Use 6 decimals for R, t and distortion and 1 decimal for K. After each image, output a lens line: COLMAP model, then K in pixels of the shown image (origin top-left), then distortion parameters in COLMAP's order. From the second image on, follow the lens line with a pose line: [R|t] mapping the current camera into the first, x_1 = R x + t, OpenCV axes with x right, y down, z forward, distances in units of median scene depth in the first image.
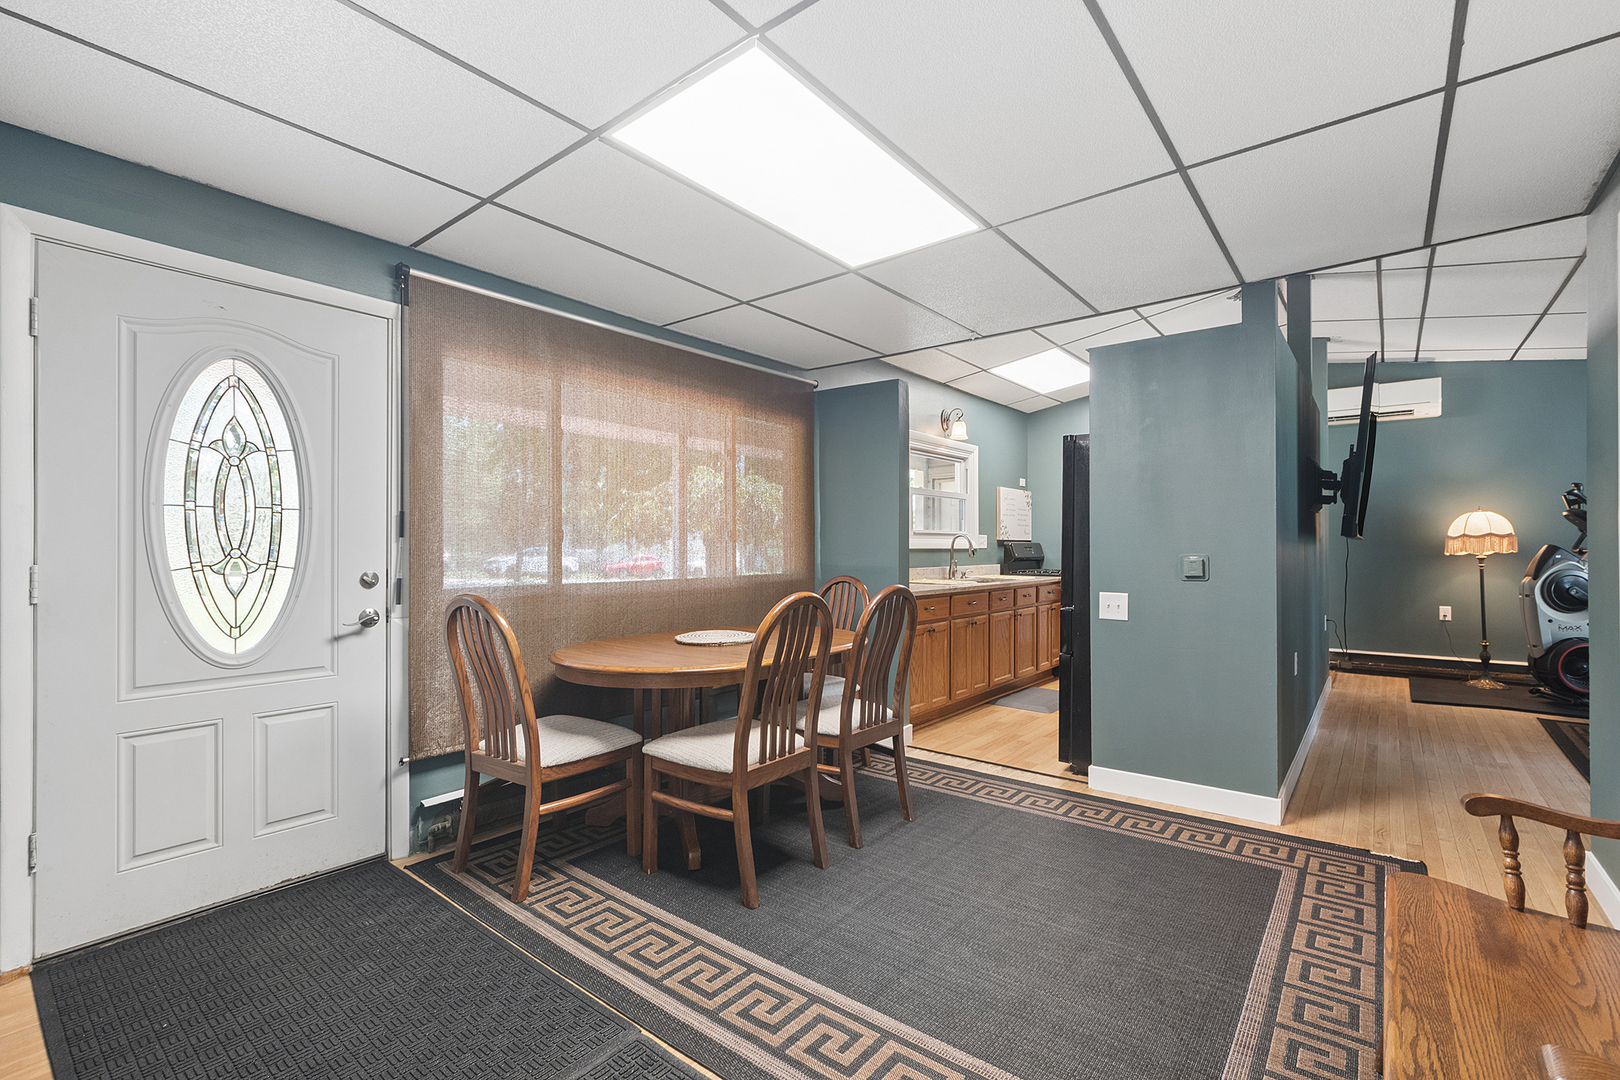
lens RADIAL K [[728.9, 0, 807.0], [0, 728.9, 543.8], [0, 0, 1]] dist [-0.005319, 0.002490]
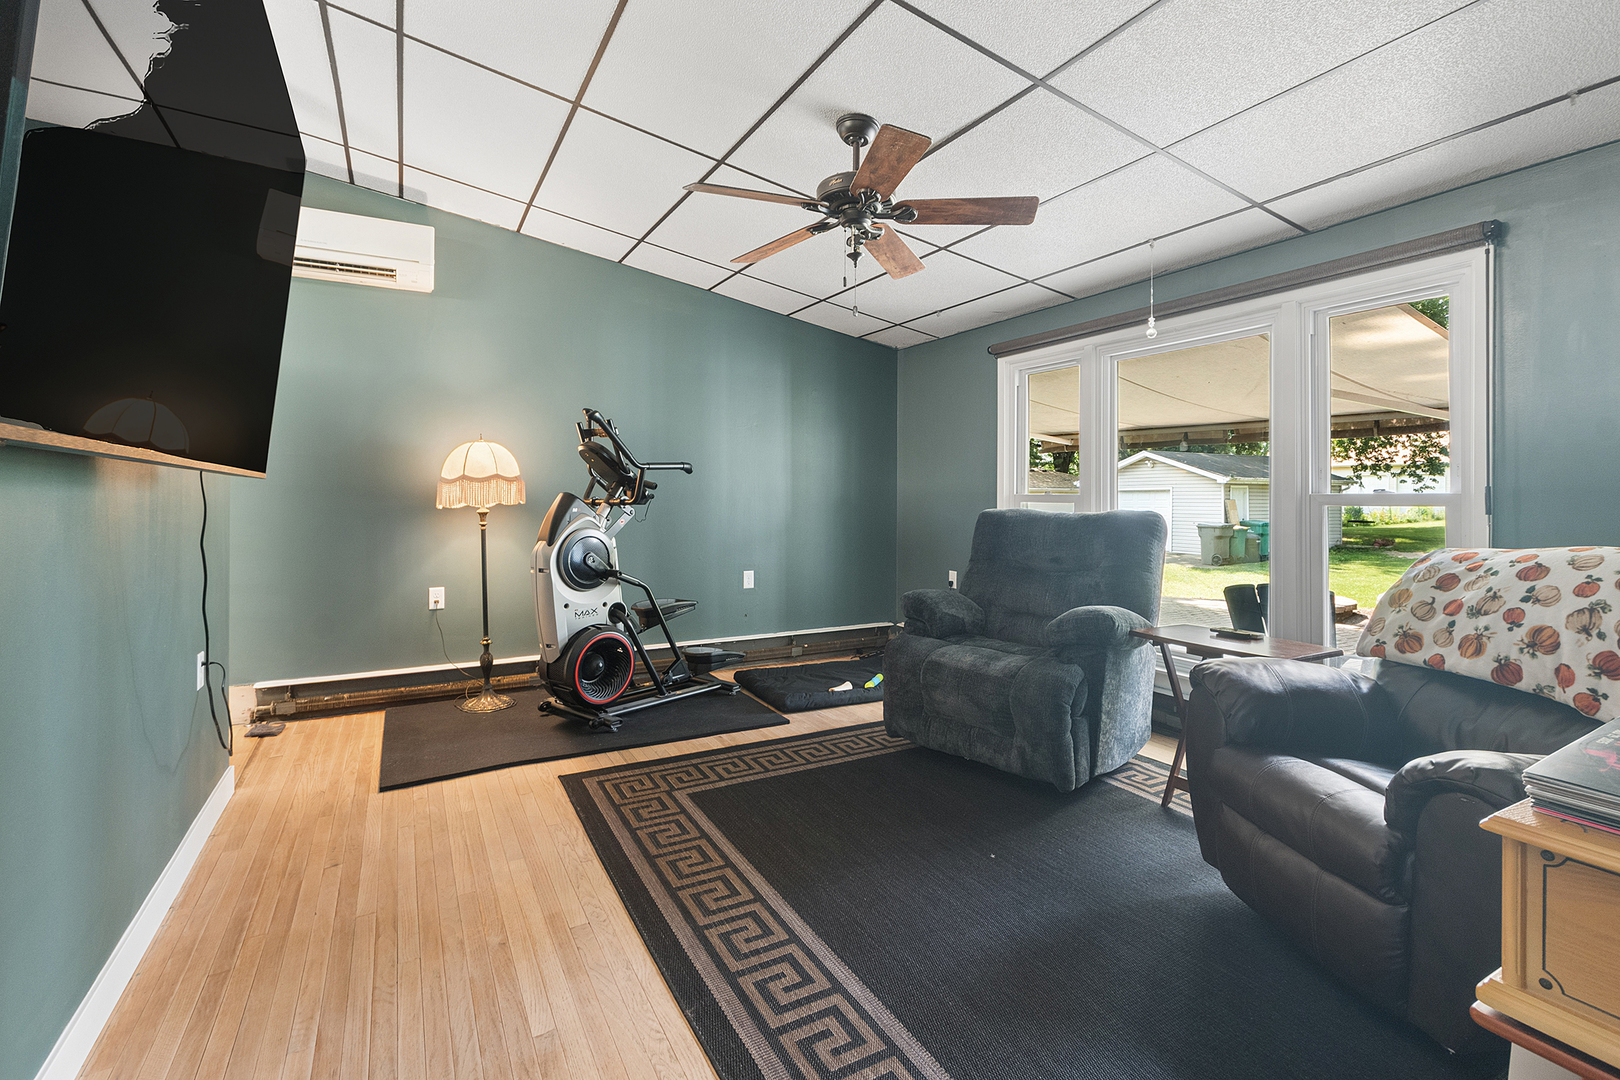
lens RADIAL K [[728.9, 0, 800.5], [0, 728.9, 496.4], [0, 0, 1]] dist [-0.005319, 0.002490]
pose [[0.381458, 0.000357, 0.924386, 0.469290], [-0.009672, 0.999947, 0.003605, -0.000238], [-0.924336, -0.010316, 0.381441, 0.529980]]
